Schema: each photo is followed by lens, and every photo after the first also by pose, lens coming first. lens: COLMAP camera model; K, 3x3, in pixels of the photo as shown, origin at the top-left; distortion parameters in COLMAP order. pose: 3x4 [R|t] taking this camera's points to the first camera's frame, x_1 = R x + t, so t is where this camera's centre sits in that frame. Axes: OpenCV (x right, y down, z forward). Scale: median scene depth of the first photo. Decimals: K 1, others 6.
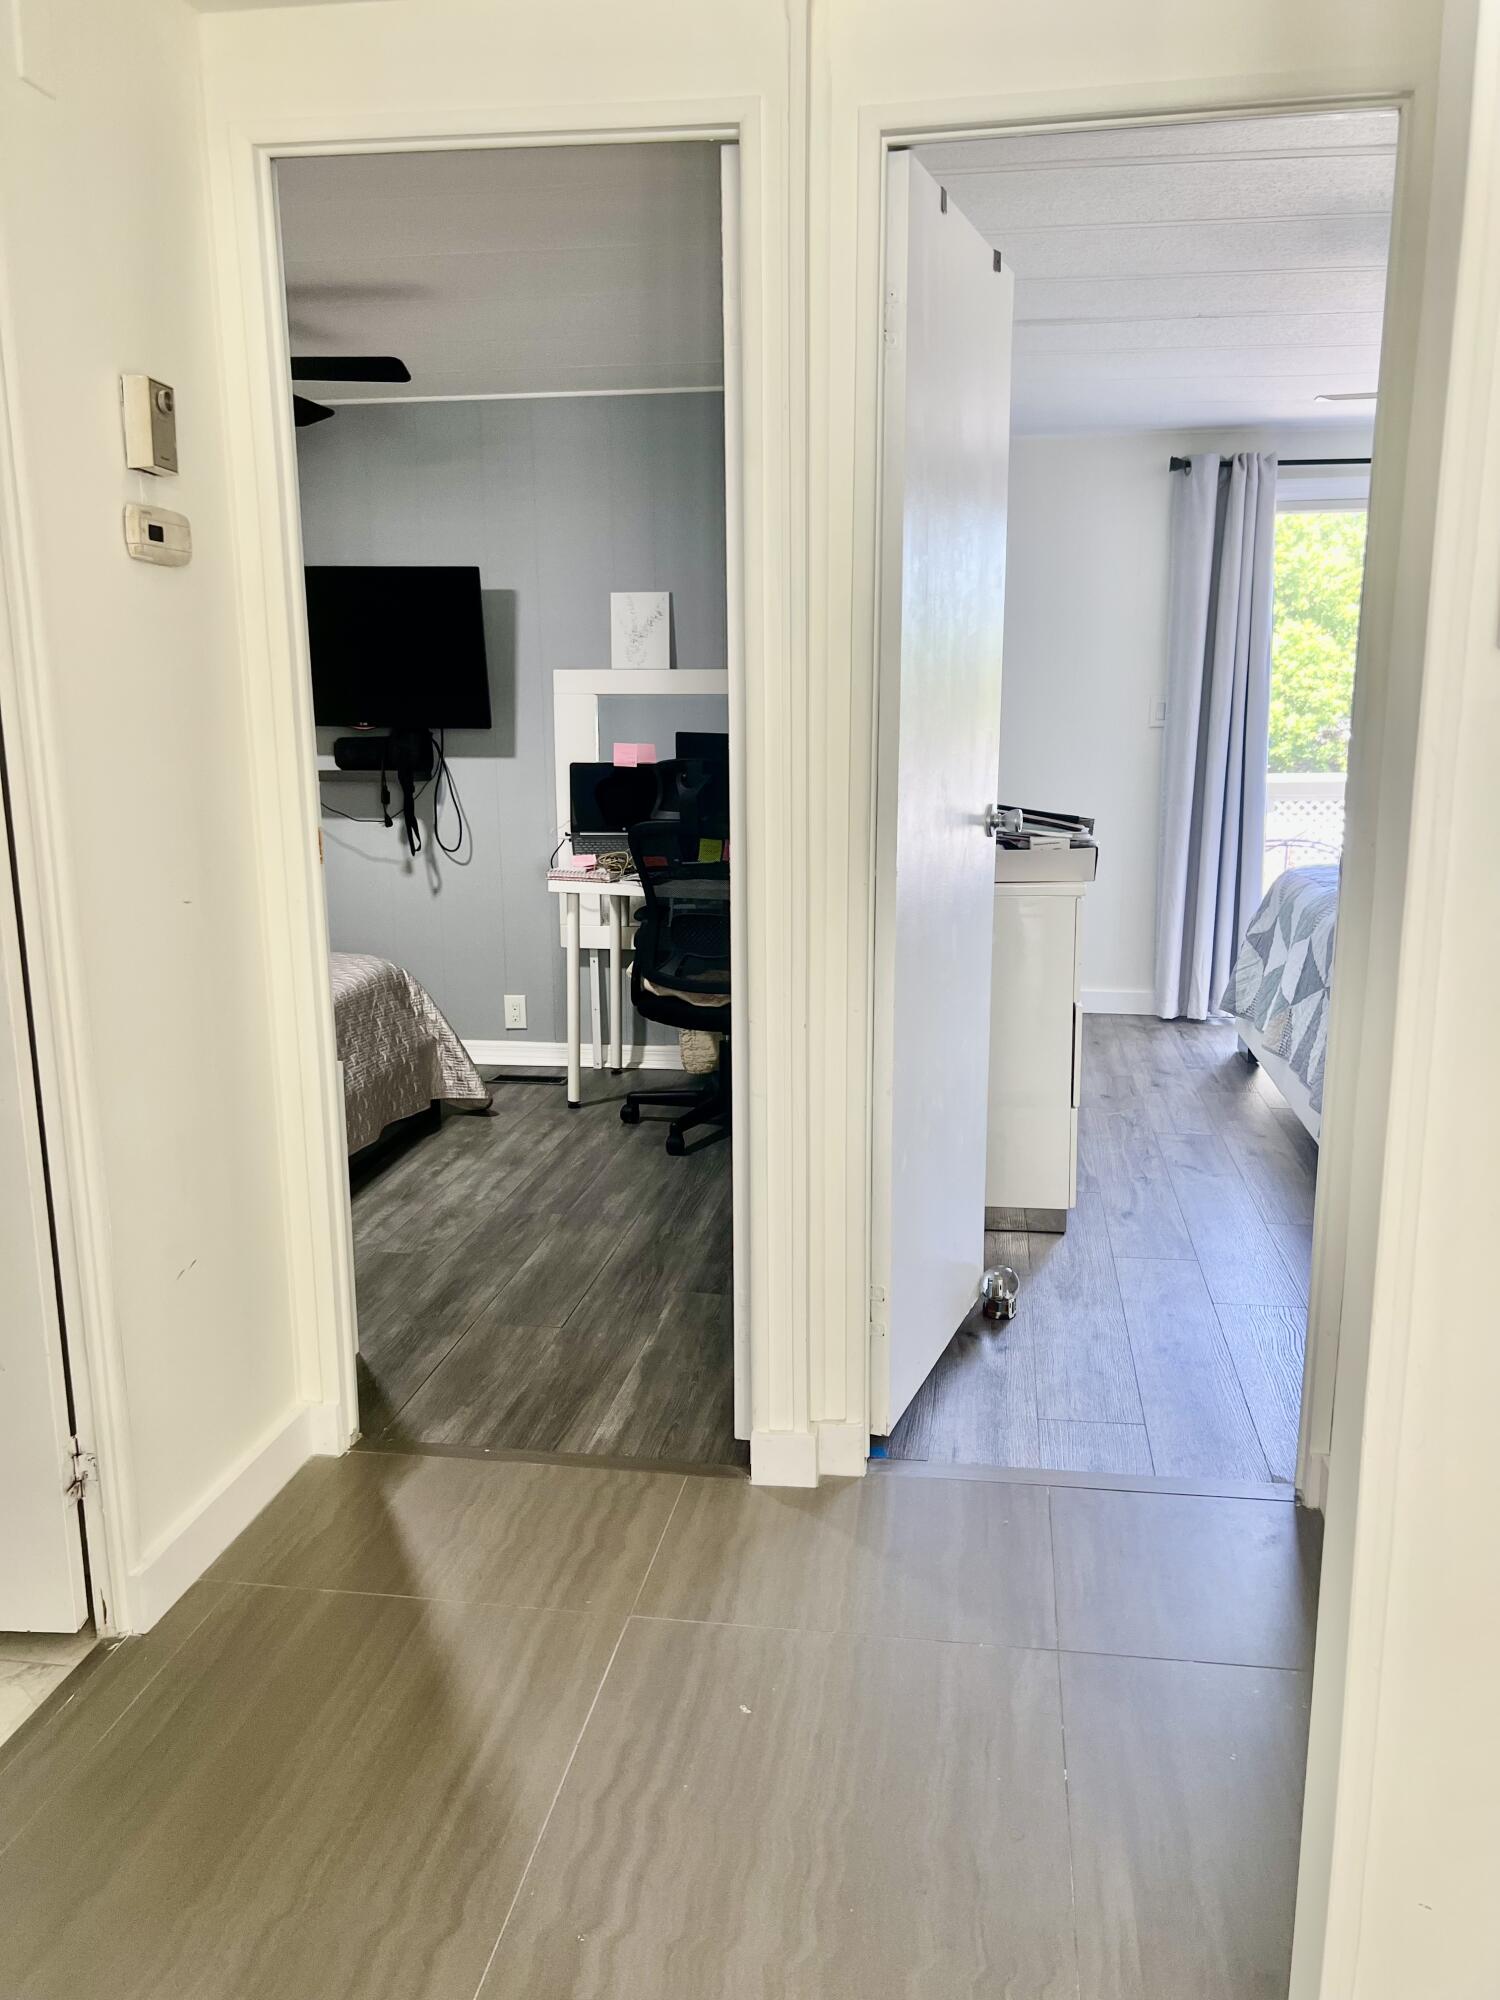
lens RADIAL K [[1495.2, 0, 746.5], [0, 1495.2, 1002.7], [0, 0, 1]] dist [0.049632, -0.051774]
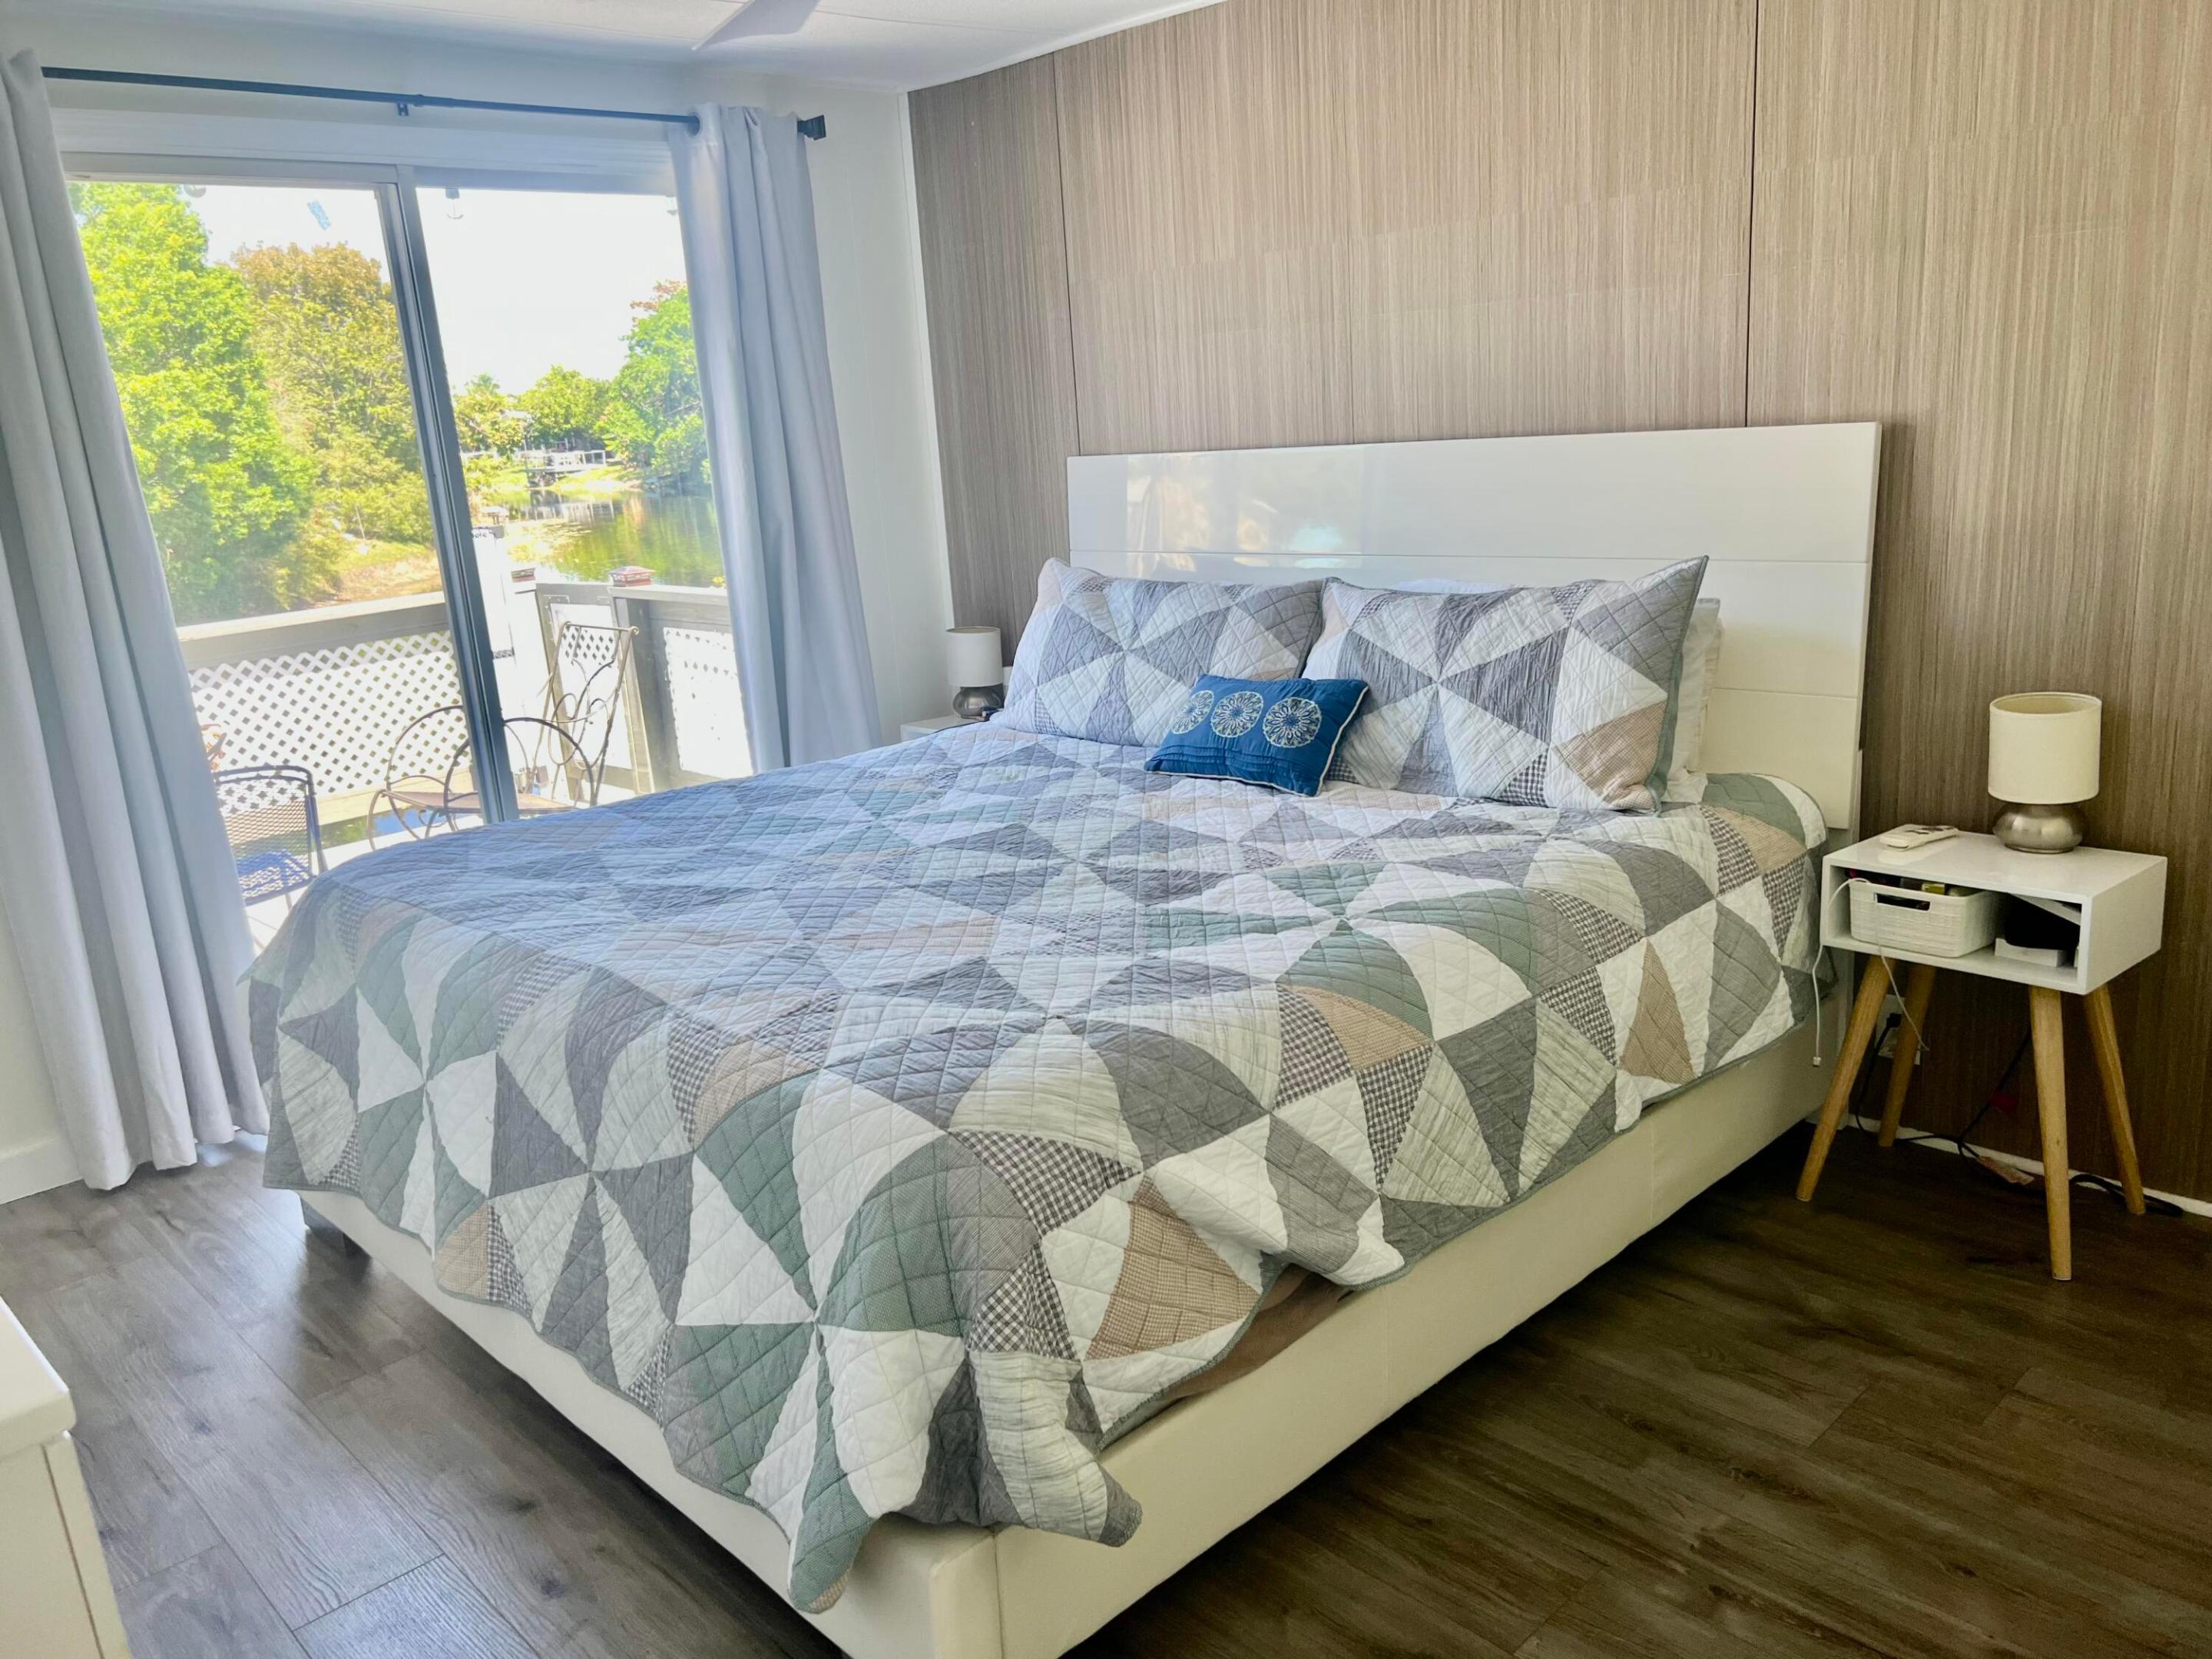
lens RADIAL K [[1653.7, 0, 1099.7], [0, 1653.7, 824.4], [0, 0, 1]] dist [0.049632, -0.051774]
pose [[0.599231, -0.233180, 0.765865, 0.077808], [0.225979, 0.967006, 0.117610, -0.098738], [-0.768021, 0.102594, 0.632154, 0.385217]]
